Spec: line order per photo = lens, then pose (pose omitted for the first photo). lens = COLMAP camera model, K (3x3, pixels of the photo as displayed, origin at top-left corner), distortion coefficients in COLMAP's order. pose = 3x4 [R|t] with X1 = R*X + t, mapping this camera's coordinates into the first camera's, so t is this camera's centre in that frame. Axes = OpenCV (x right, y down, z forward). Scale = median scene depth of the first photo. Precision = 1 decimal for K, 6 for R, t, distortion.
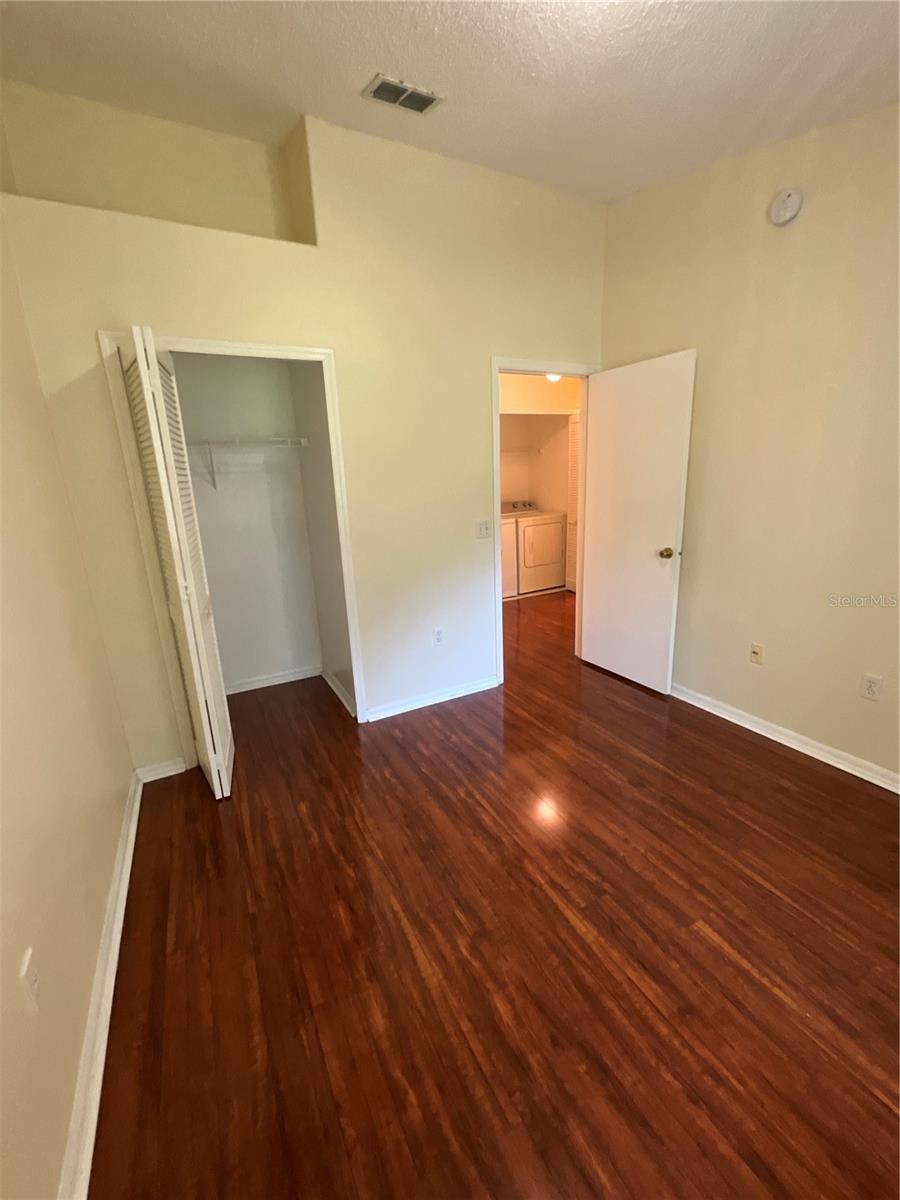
lens RADIAL K [[485.2, 0, 447.7], [0, 485.2, 598.1], [0, 0, 1]] dist [-0.001162, 0.000587]
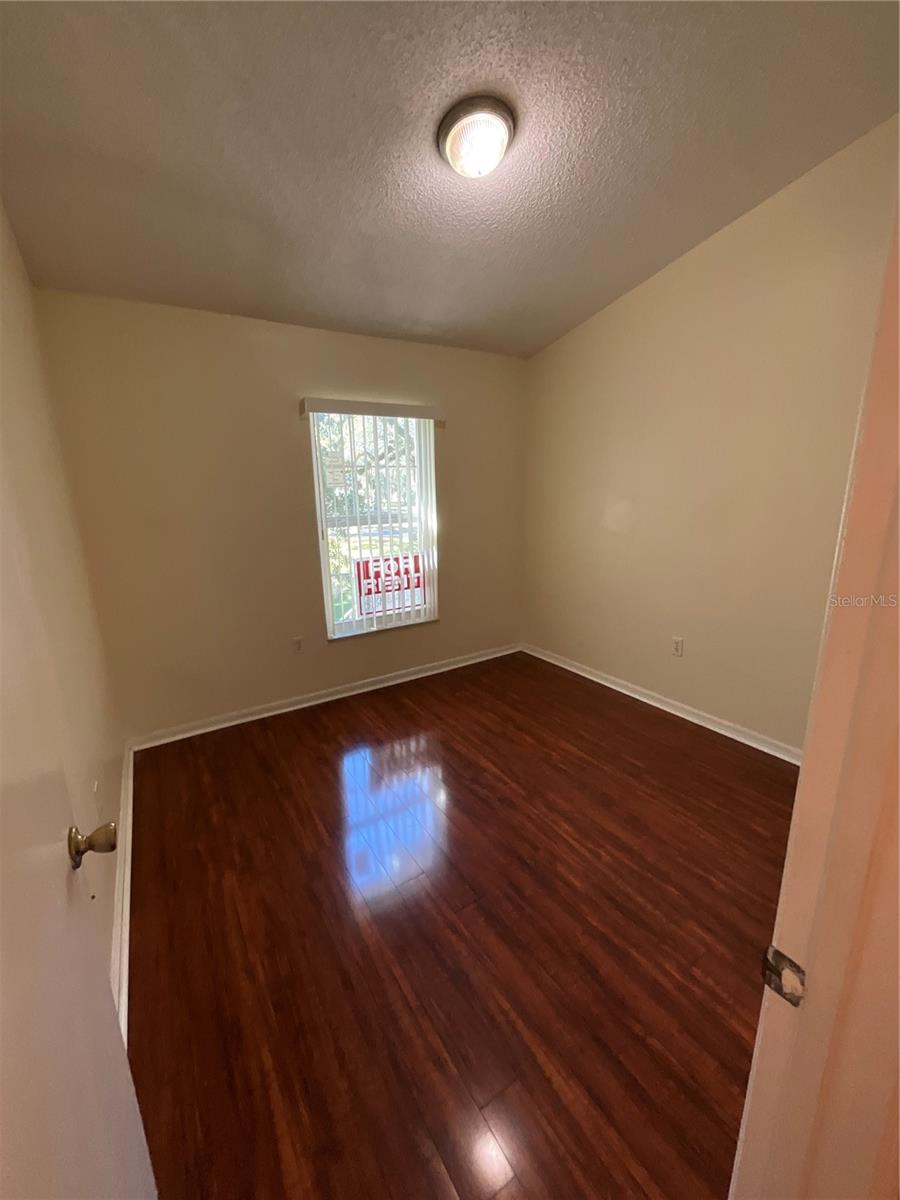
lens RADIAL K [[485.2, 0, 447.7], [0, 485.2, 598.1], [0, 0, 1]] dist [-0.001162, 0.000587]
pose [[-0.995403, 0.075823, -0.058509, 0.408561], [0.040397, 0.886311, 0.461326, -0.532754], [0.086837, 0.456842, -0.885299, 1.927800]]
